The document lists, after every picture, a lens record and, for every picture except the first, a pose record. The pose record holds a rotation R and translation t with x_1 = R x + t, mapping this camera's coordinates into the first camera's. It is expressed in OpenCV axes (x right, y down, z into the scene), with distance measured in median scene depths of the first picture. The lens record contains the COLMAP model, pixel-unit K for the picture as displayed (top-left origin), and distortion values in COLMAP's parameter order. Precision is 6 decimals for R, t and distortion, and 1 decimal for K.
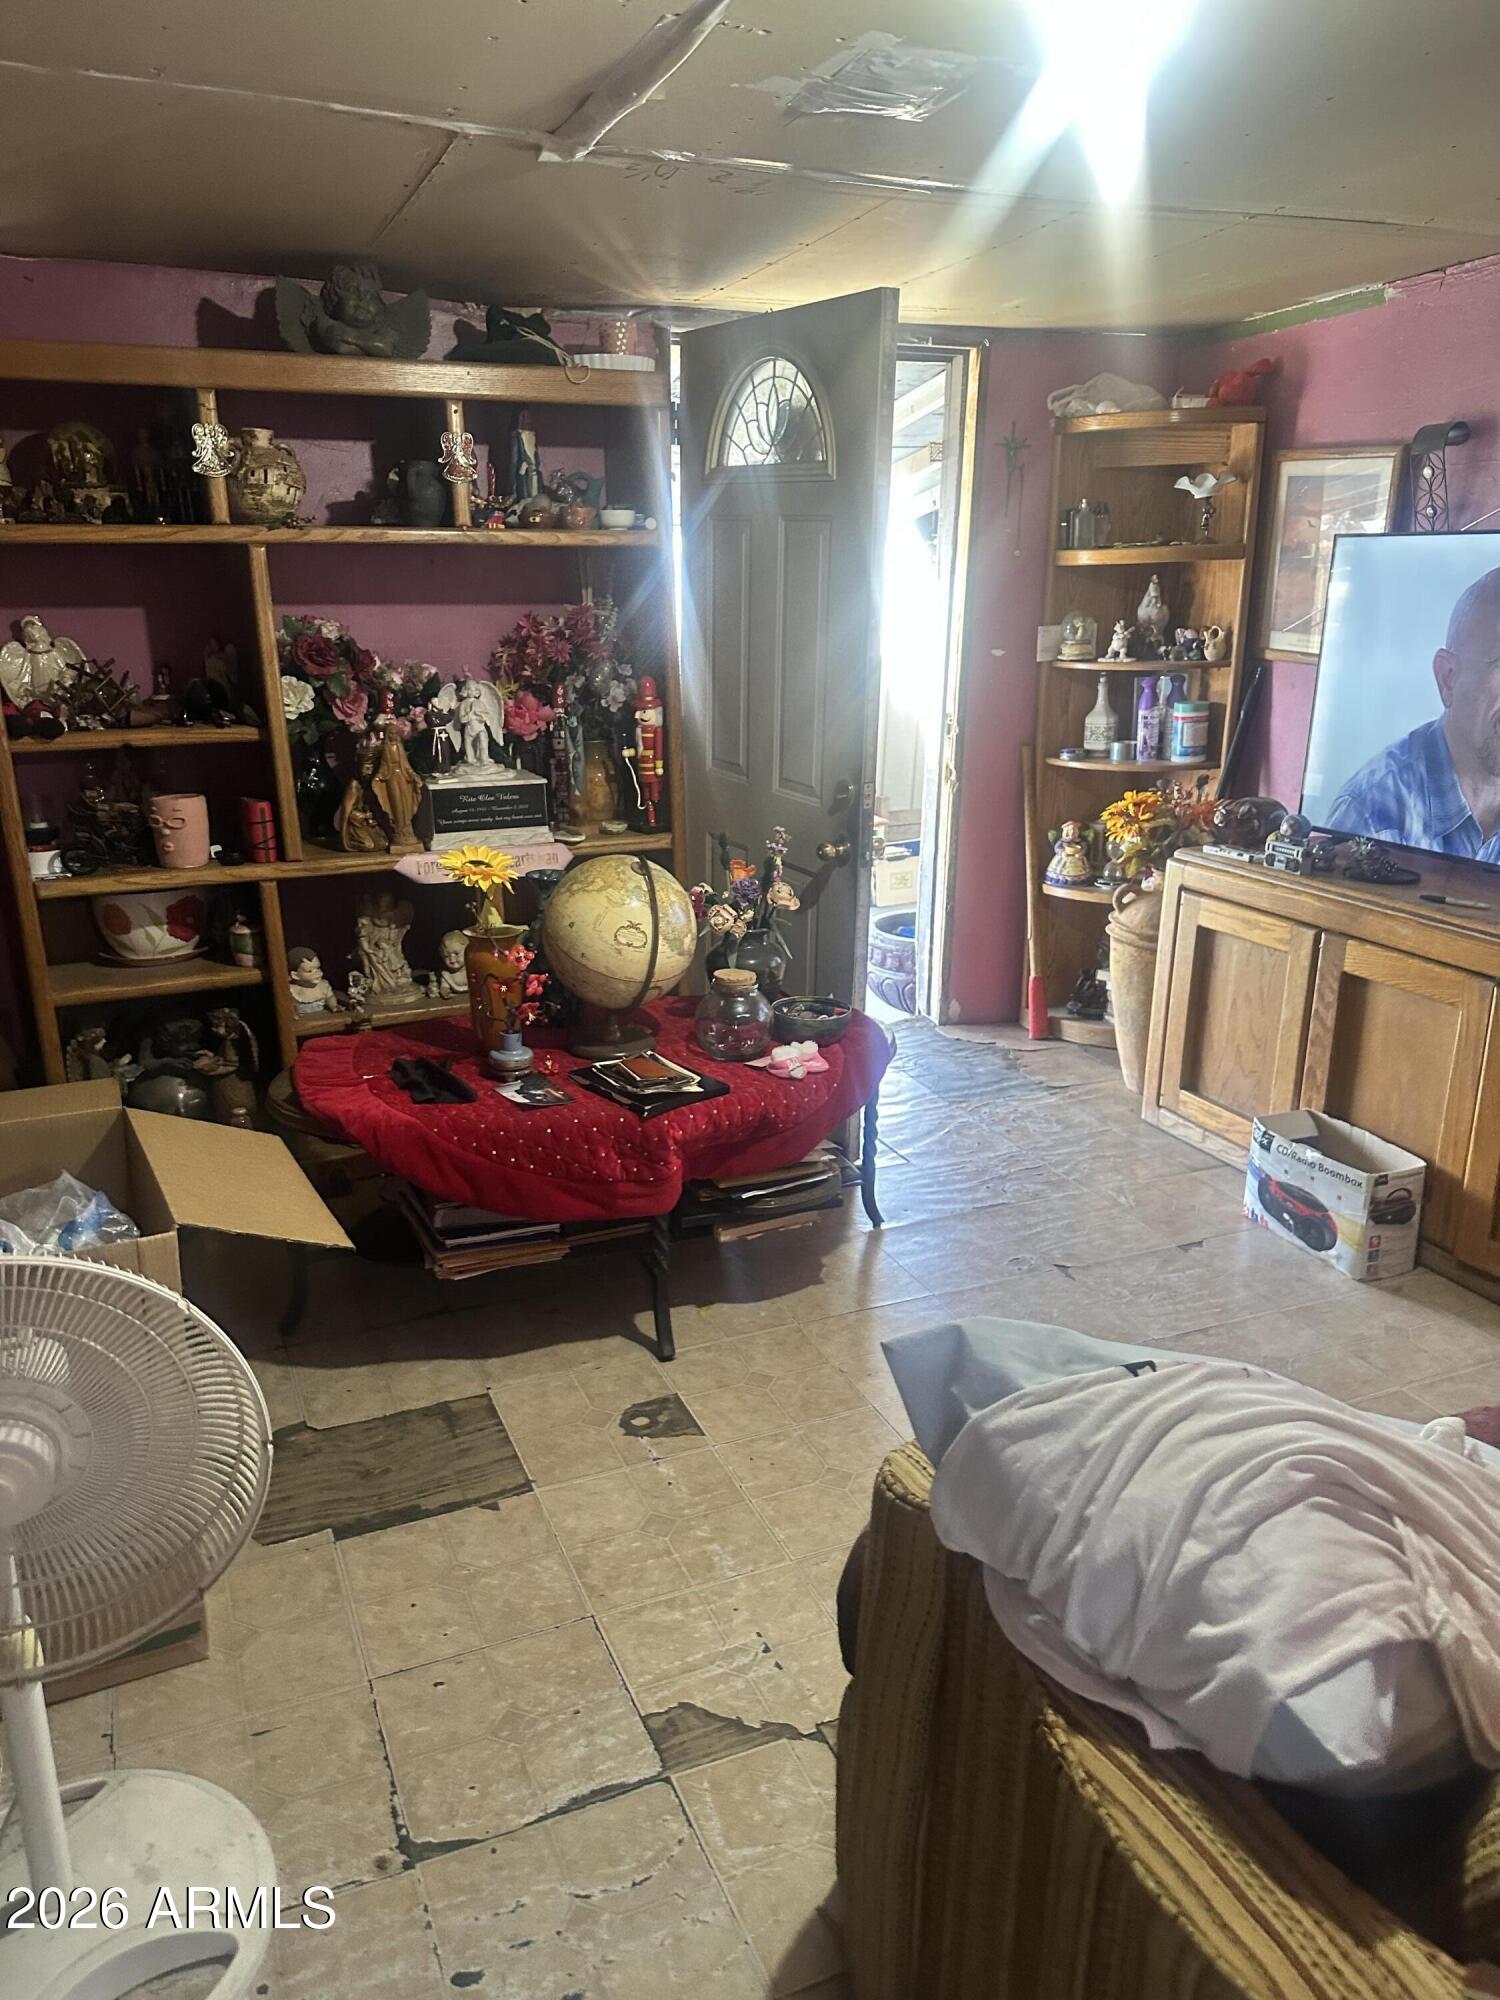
lens RADIAL K [[1398.5, 0, 744.9], [0, 1398.5, 1003.5], [0, 0, 1]] dist [0.121751, -0.227313]
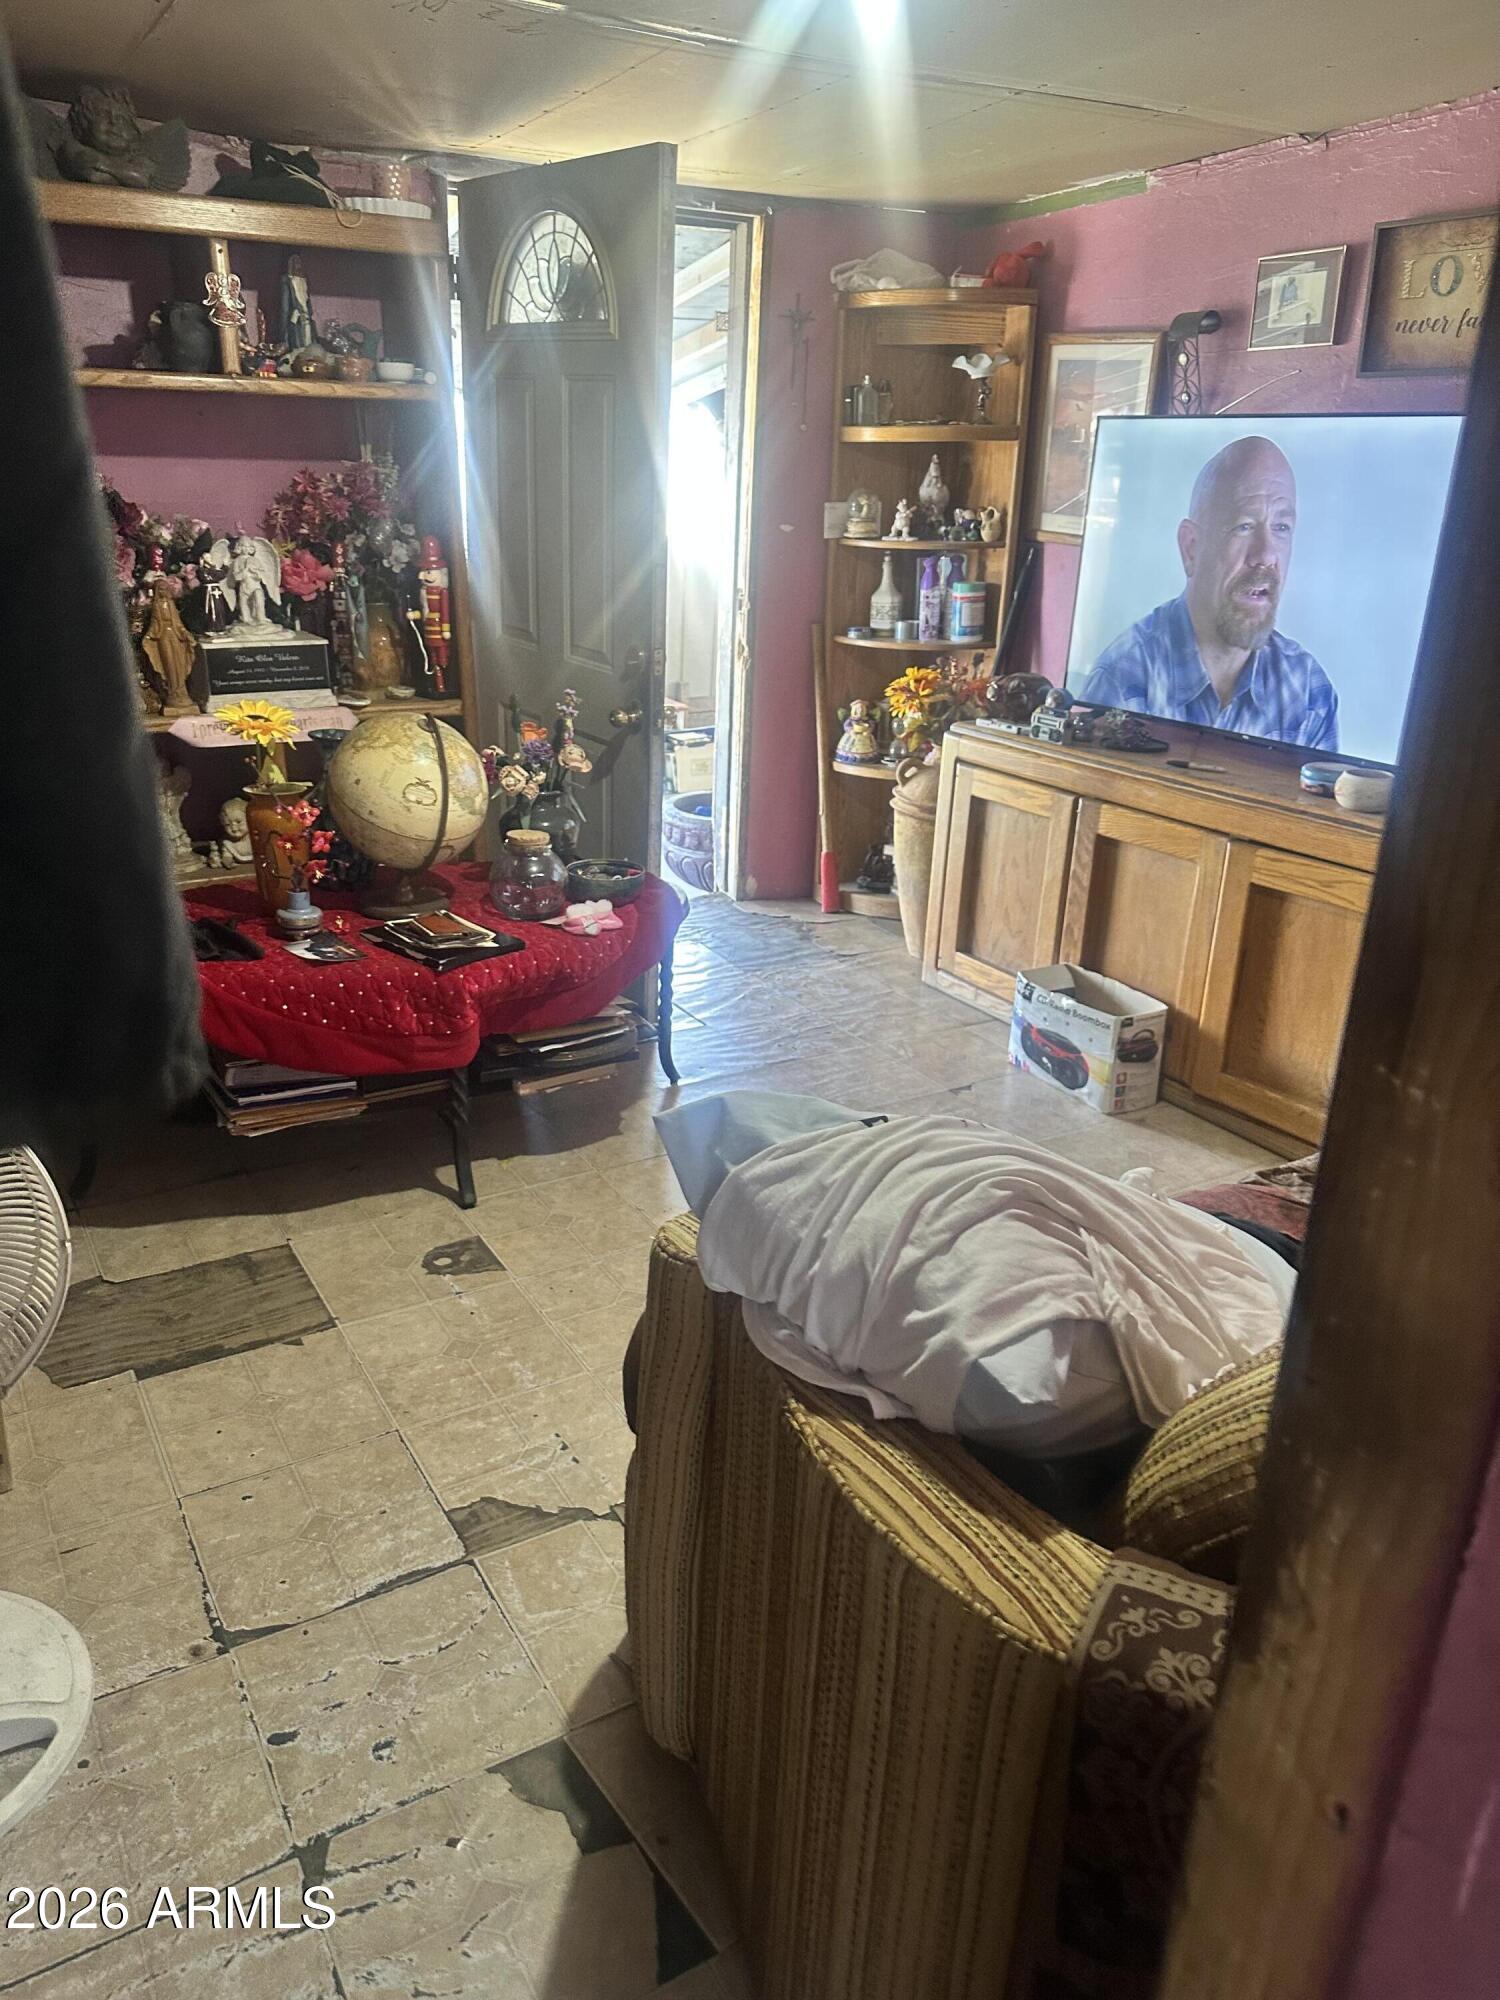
lens RADIAL K [[1403.1, 0, 751.9], [0, 1403.1, 1003.7], [0, 0, 1]] dist [0.141575, -0.282577]
pose [[0.990176, -0.021088, 0.138230, 0.007916], [0.011528, 0.997508, 0.069600, 0.026201], [-0.139353, -0.067323, 0.987952, -0.035056]]
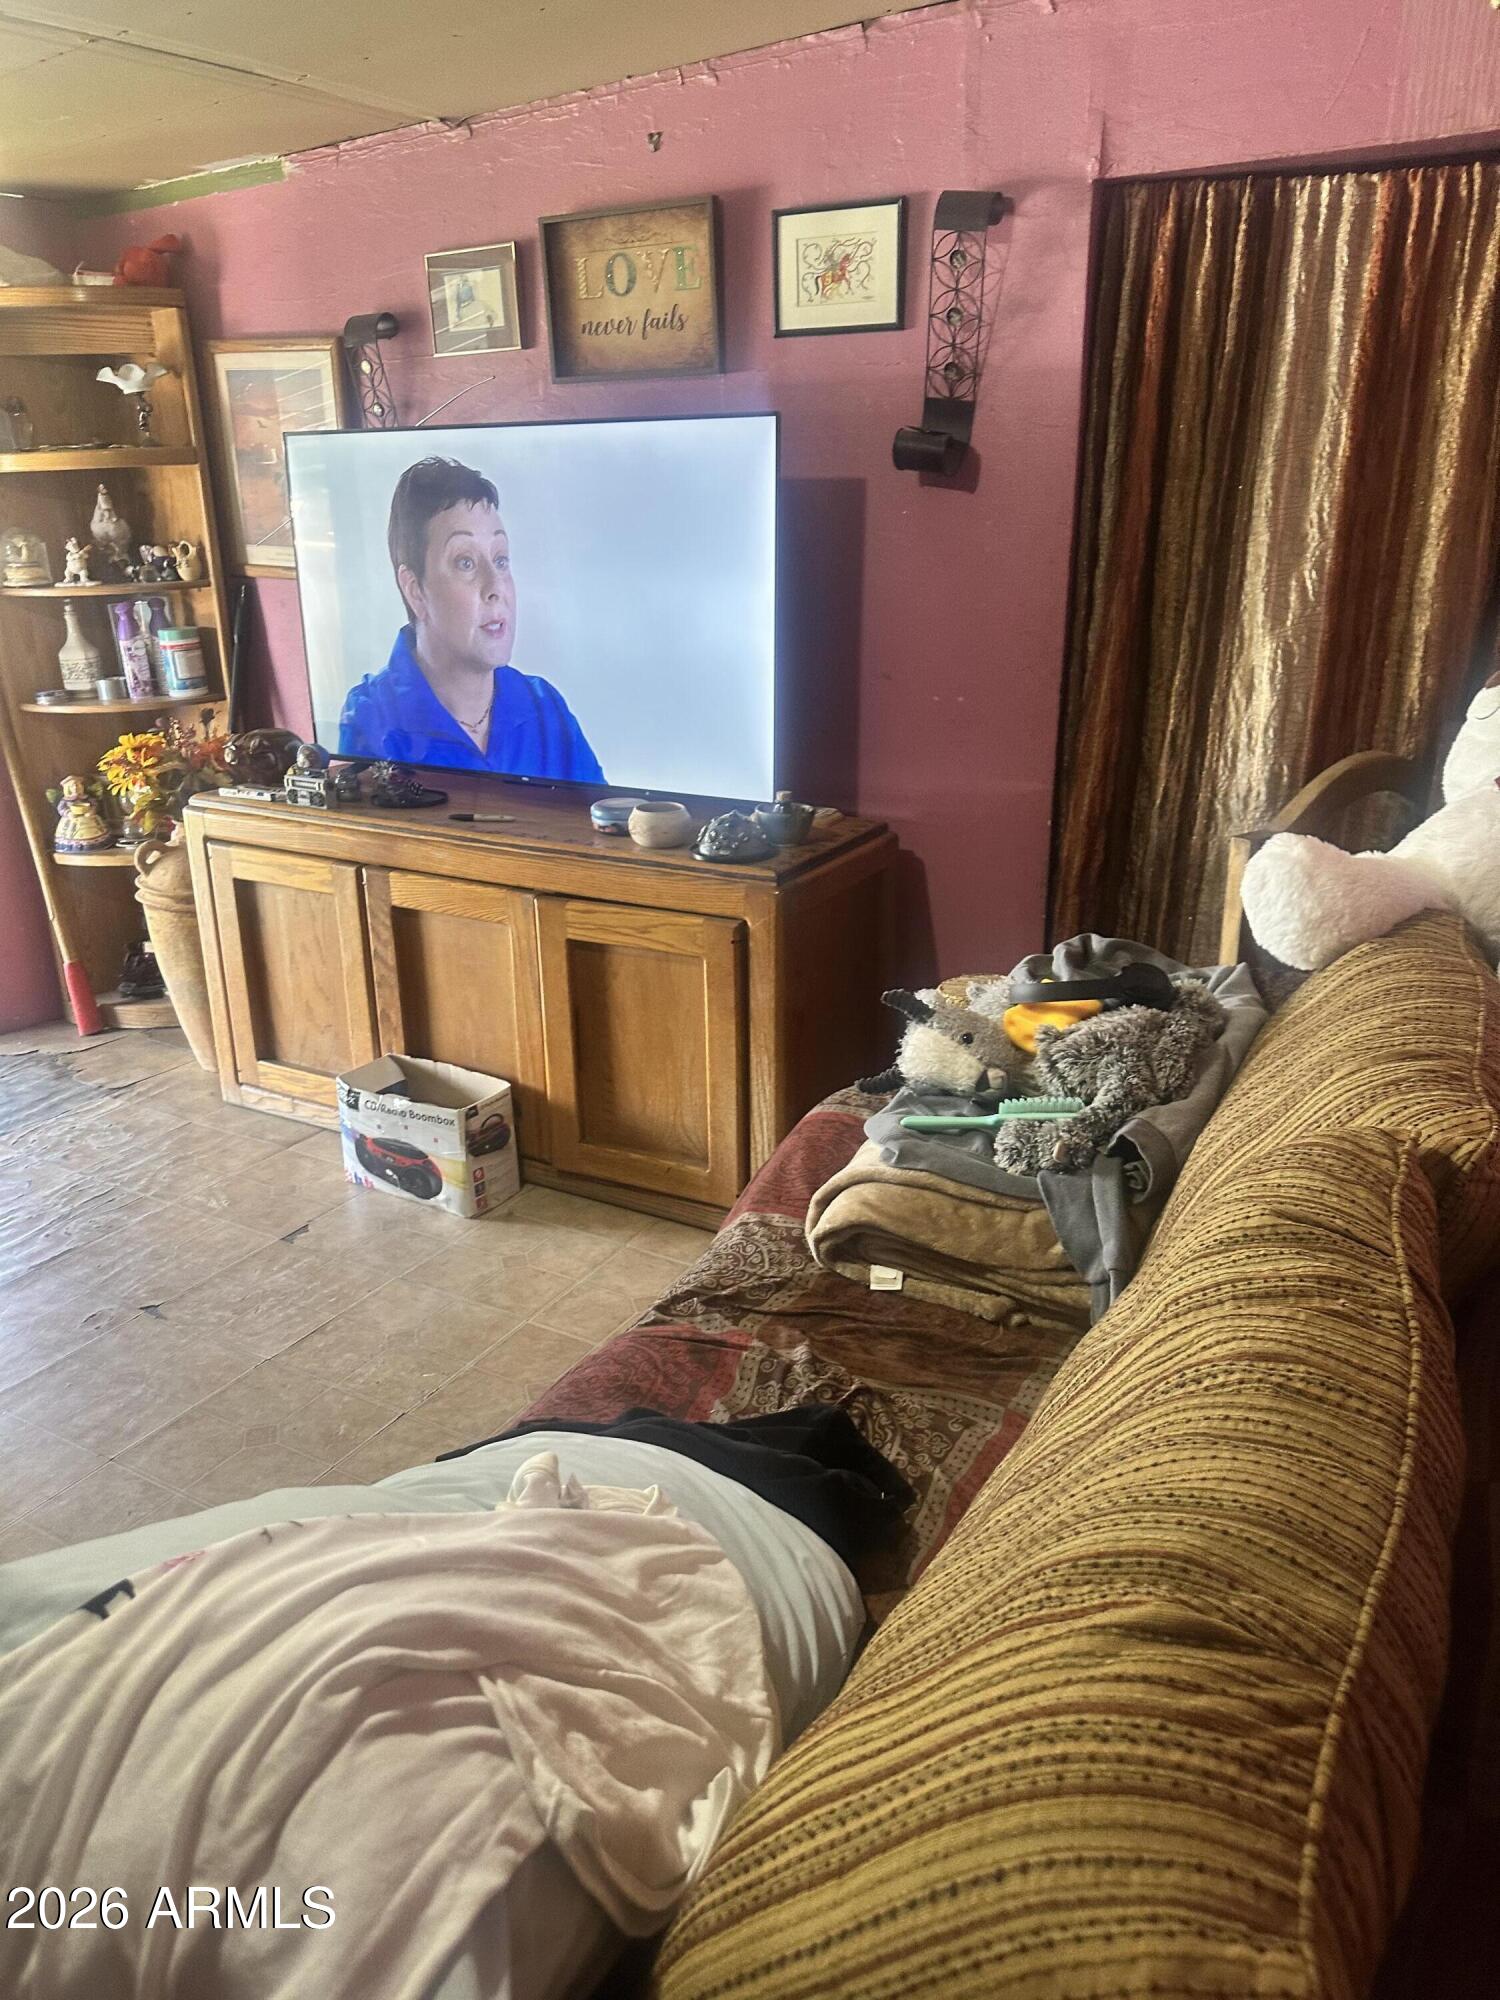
lens RADIAL K [[1398.5, 0, 744.9], [0, 1398.5, 1003.5], [0, 0, 1]] dist [0.121751, -0.227313]
pose [[0.802741, -0.210964, 0.557765, 0.067362], [0.185366, 0.977272, 0.102855, -0.010673], [-0.566787, 0.020825, 0.823601, 0.087494]]
